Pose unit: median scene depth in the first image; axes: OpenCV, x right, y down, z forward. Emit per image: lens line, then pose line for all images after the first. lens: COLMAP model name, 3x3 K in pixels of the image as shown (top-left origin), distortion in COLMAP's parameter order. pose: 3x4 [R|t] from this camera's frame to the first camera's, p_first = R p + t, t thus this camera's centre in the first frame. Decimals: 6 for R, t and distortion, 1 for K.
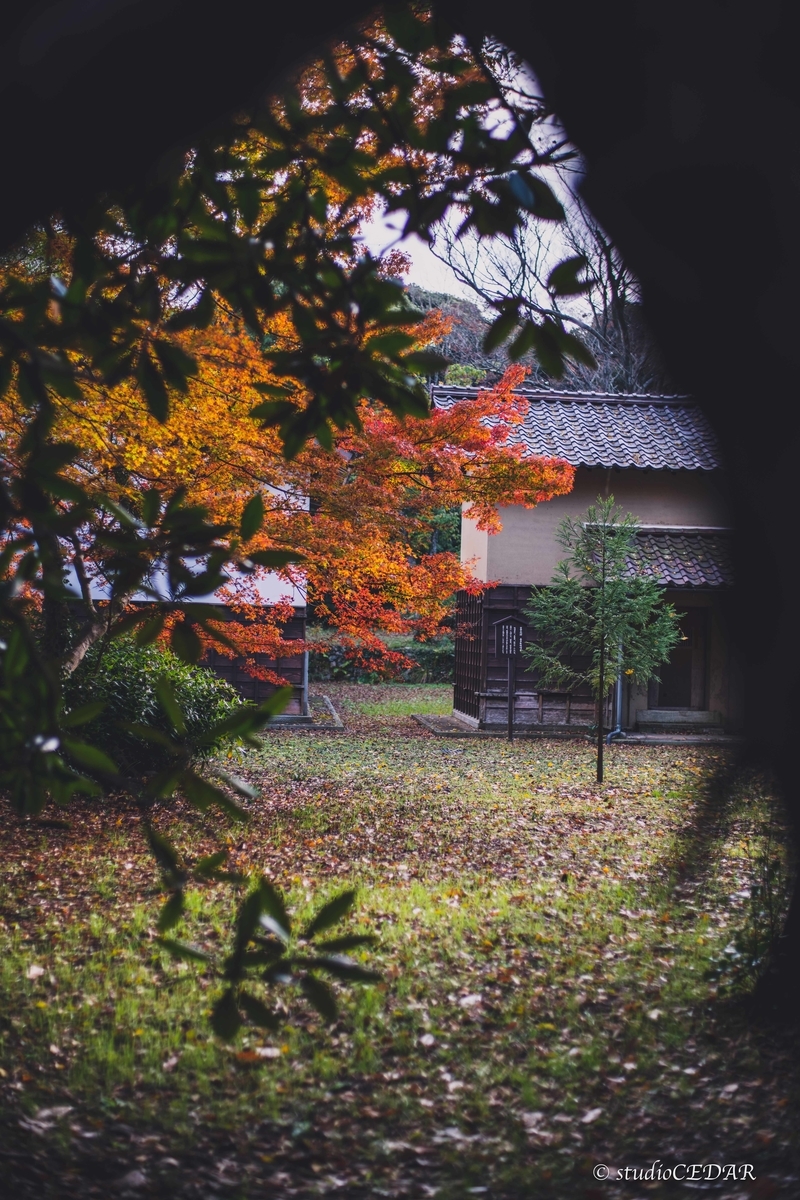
lens RADIAL K [[1766.0, 0, 400.0], [0, 1766.0, 600.0], [0, 0, 1]] dist [-0.131046, -0.046187]
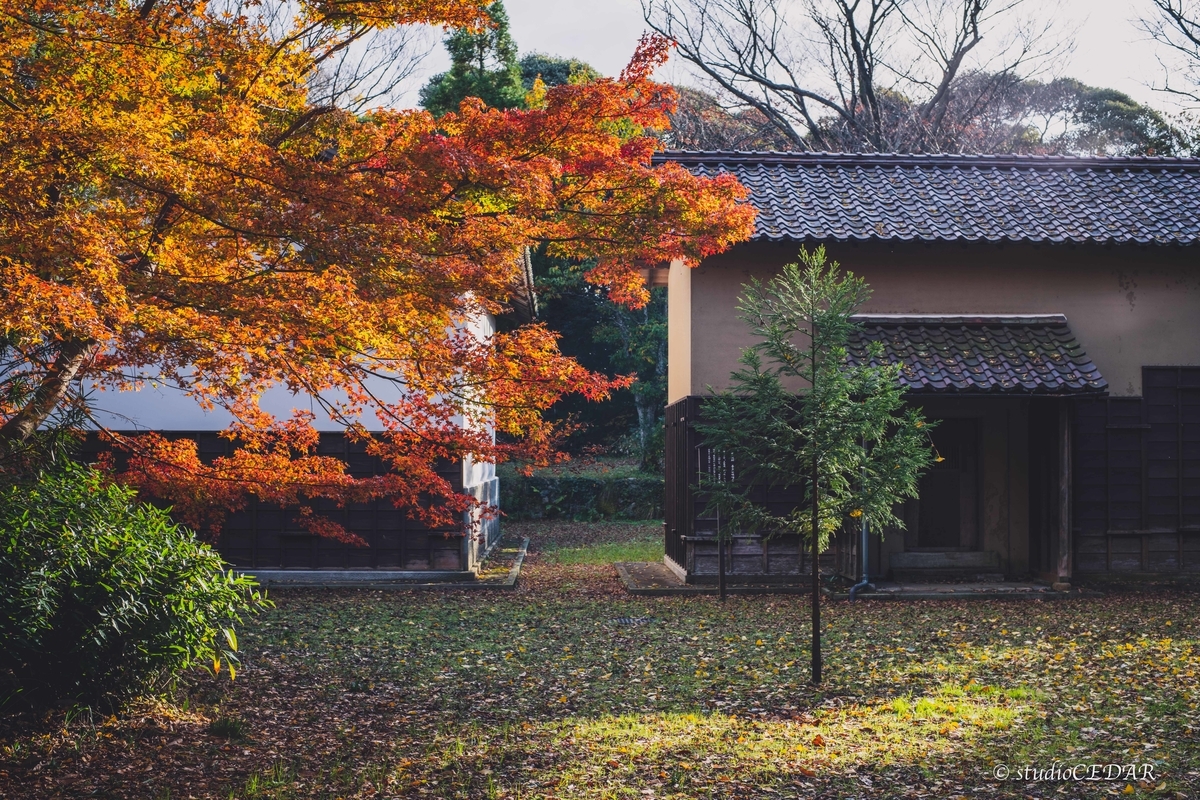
lens RADIAL K [[1766.0, 0, 600.0], [0, 1766.0, 400.0], [0, 0, 1]] dist [-0.131046, -0.046187]
pose [[0.998729, -0.029501, -0.040863, 0.040653], [0.028834, 0.999442, -0.016836, 0.004537], [0.041336, 0.015637, 0.999023, 0.220930]]
